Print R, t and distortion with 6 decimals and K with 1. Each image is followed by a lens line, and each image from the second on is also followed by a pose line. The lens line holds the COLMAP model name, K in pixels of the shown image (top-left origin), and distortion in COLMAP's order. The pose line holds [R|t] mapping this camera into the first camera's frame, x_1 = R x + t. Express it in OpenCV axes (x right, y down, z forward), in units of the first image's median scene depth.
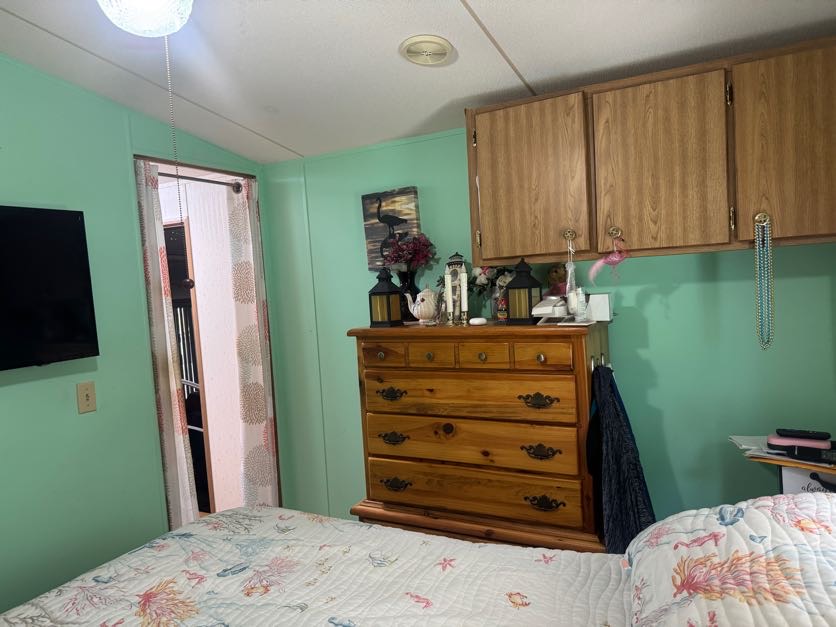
lens RADIAL K [[580.2, 0, 431.0], [0, 580.2, 312.4], [0, 0, 1]] dist [0.039149, -0.039471]
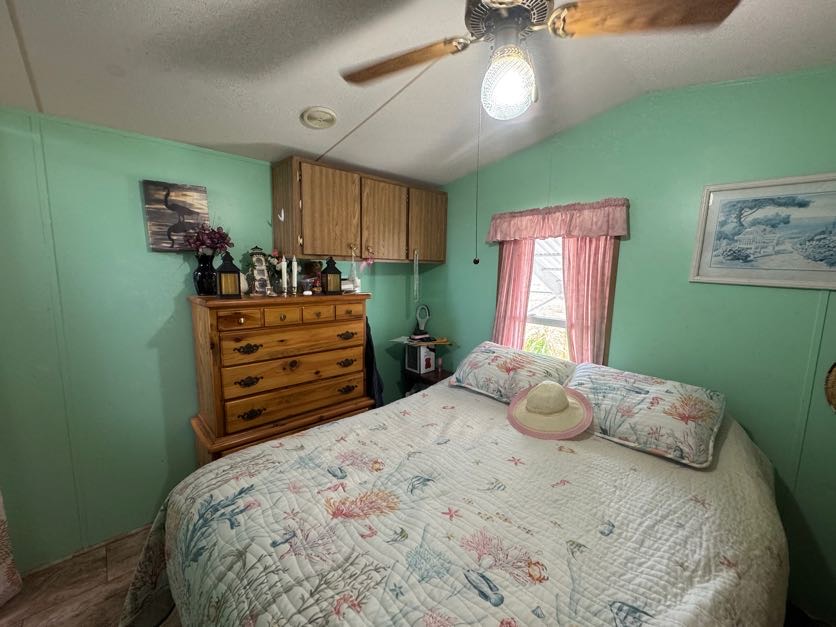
lens RADIAL K [[331.2, 0, 419.6], [0, 331.2, 311.7], [0, 0, 1]] dist [-0.001550, 0.000403]
pose [[0.353838, -0.053925, 0.933751, -0.681990], [0.010638, 0.998504, 0.053633, 0.020896], [-0.935246, -0.009044, 0.353882, 0.394293]]
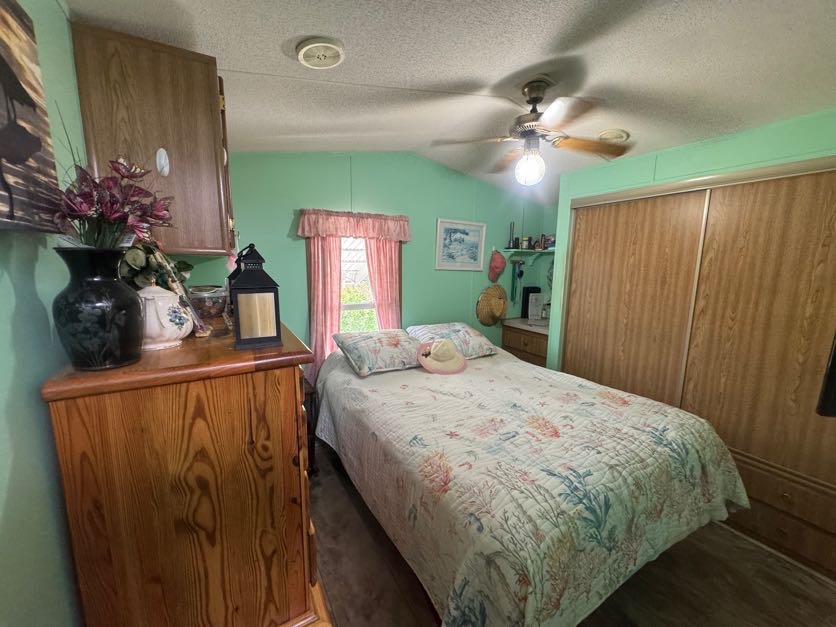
lens RADIAL K [[331.2, 0, 401.7], [0, 331.2, 312.6], [0, 0, 1]] dist [-0.001550, 0.000403]
pose [[-0.810096, -0.034741, 0.585267, -0.446546], [0.074001, 0.984201, 0.160850, -0.058491], [-0.581608, 0.173614, -0.794727, 1.326267]]
